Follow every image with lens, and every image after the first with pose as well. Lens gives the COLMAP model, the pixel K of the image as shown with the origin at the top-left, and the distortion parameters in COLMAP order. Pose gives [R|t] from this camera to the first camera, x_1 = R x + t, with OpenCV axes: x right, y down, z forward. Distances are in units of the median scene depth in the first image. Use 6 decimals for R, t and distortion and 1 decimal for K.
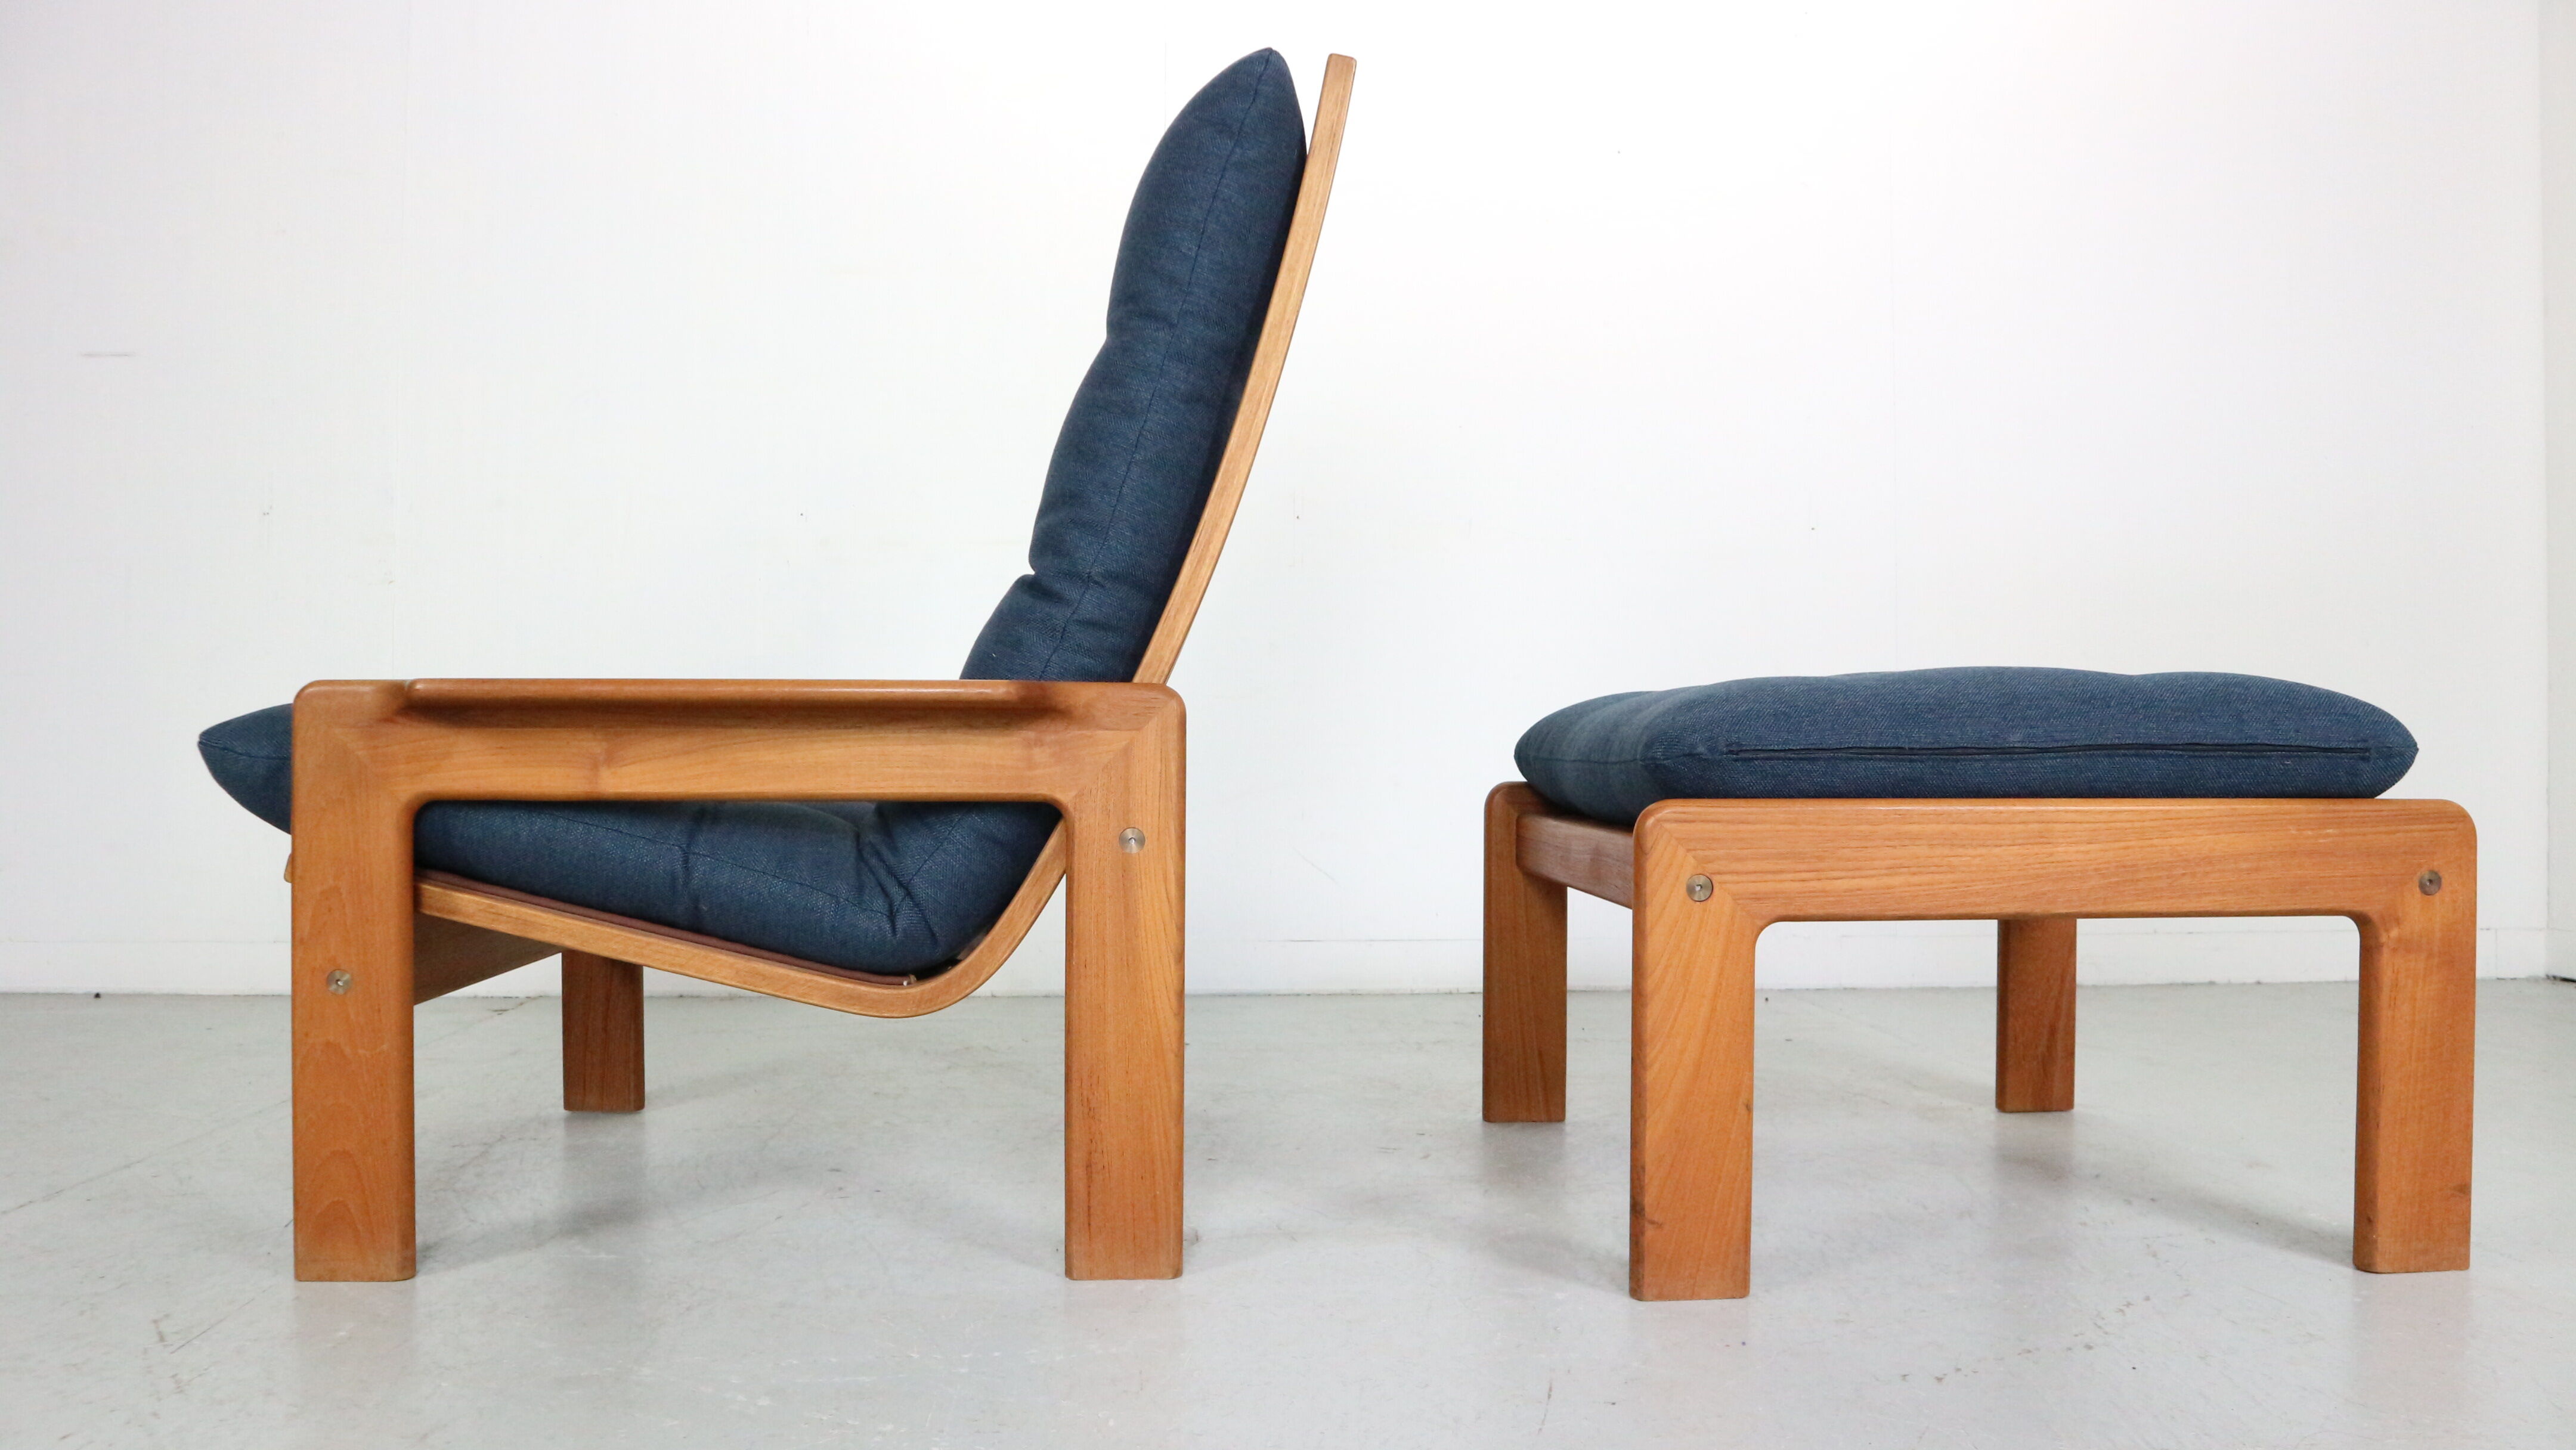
lens RADIAL K [[1783.4, 0, 1290.6], [0, 1783.4, 732.4], [0, 0, 1]] dist [-0.102818, 0.048965]
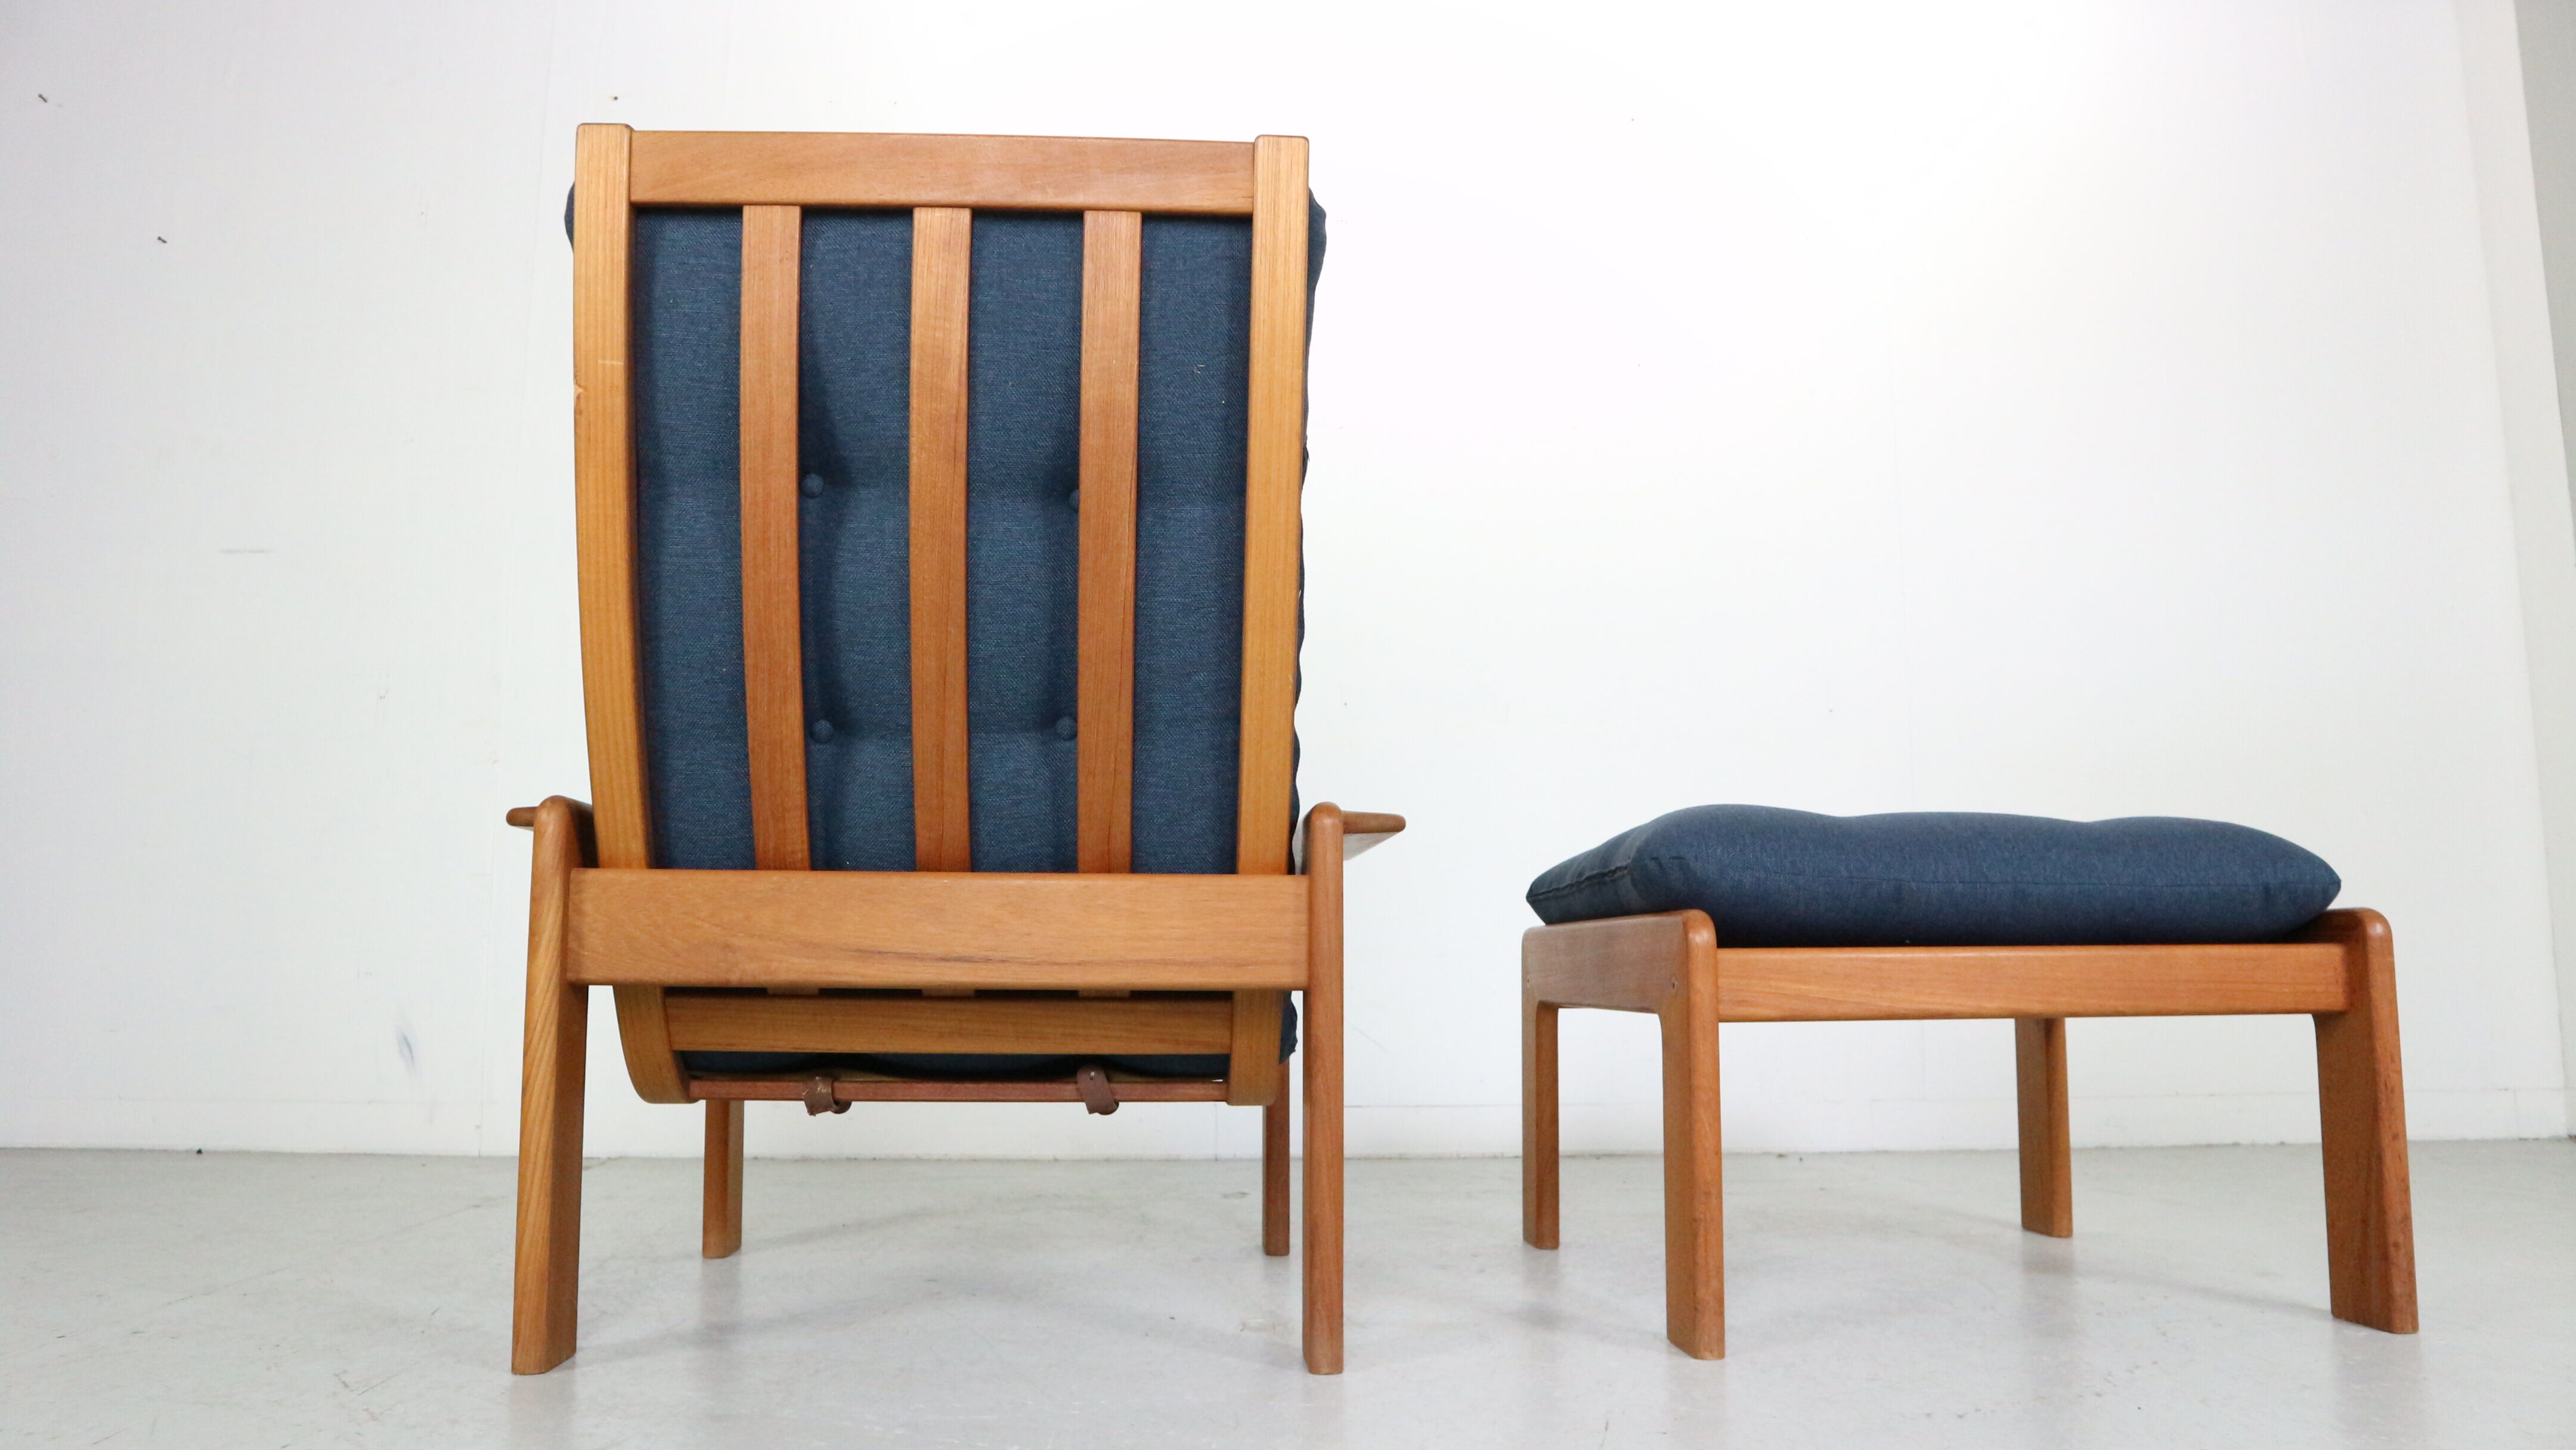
lens RADIAL K [[1783.4, 0, 1286.1], [0, 1783.4, 724.4], [0, 0, 1]] dist [-0.102818, 0.048965]
pose [[0.999831, -0.004940, -0.017689, -0.018664], [0.002617, 0.991642, -0.128994, 0.045411], [0.018178, 0.128926, 0.991488, -0.088184]]
